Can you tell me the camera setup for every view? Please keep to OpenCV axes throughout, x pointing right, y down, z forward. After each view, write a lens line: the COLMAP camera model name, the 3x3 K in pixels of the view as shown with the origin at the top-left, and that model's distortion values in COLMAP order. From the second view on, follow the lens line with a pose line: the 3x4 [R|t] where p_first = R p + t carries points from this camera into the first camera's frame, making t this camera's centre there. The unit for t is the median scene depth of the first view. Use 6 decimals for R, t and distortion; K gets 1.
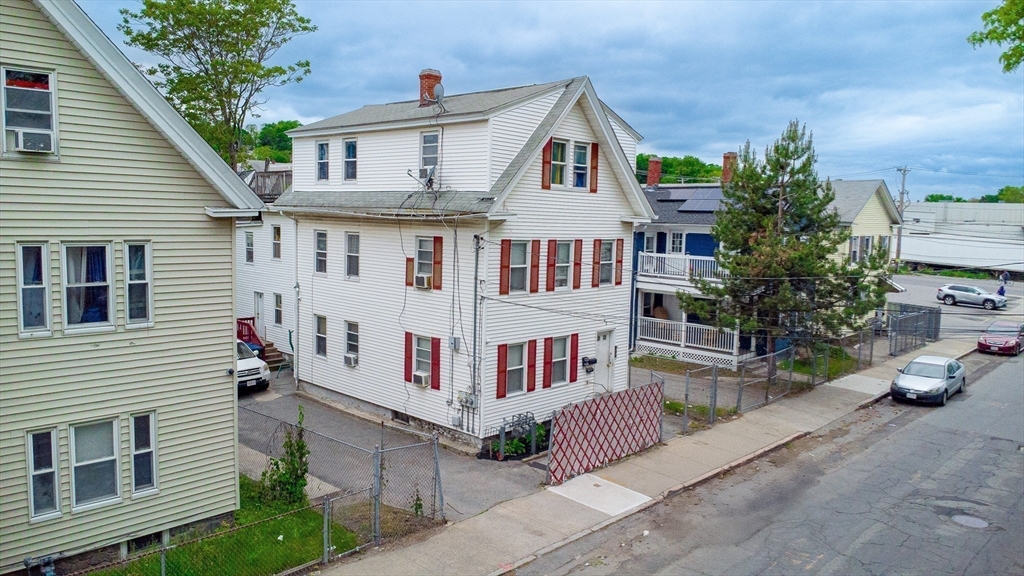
lens RADIAL K [[744.8, 0, 512.0], [0, 744.8, 288.0], [0, 0, 1]] dist [0.011120, -0.009460]
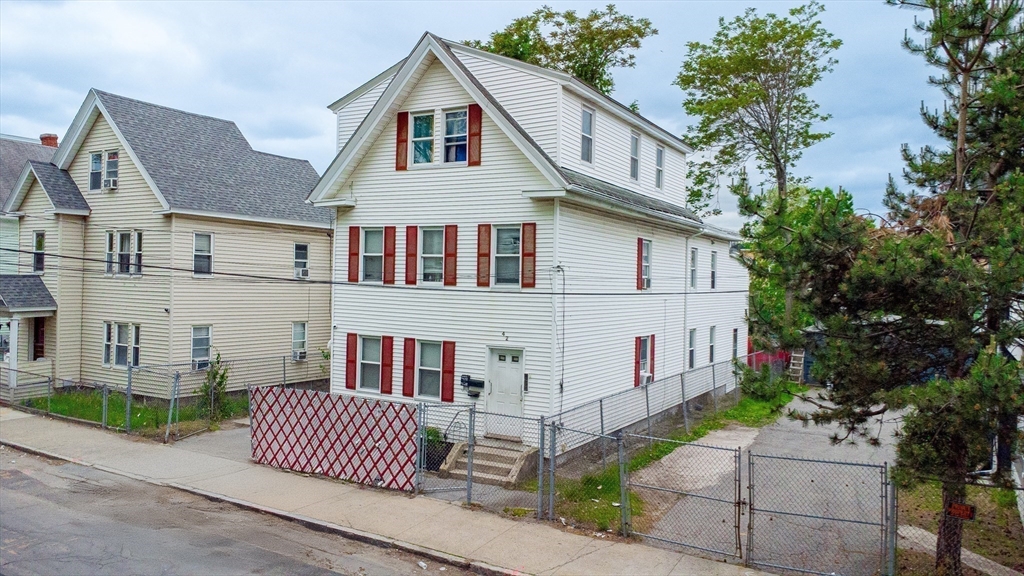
lens RADIAL K [[744.8, 0, 512.0], [0, 744.8, 288.0], [0, 0, 1]] dist [0.011120, -0.009460]
pose [[0.227127, -0.015520, -0.973742, 0.923906], [-0.115329, 0.992408, -0.042718, 0.031794], [0.967012, 0.122003, 0.223613, 0.911610]]
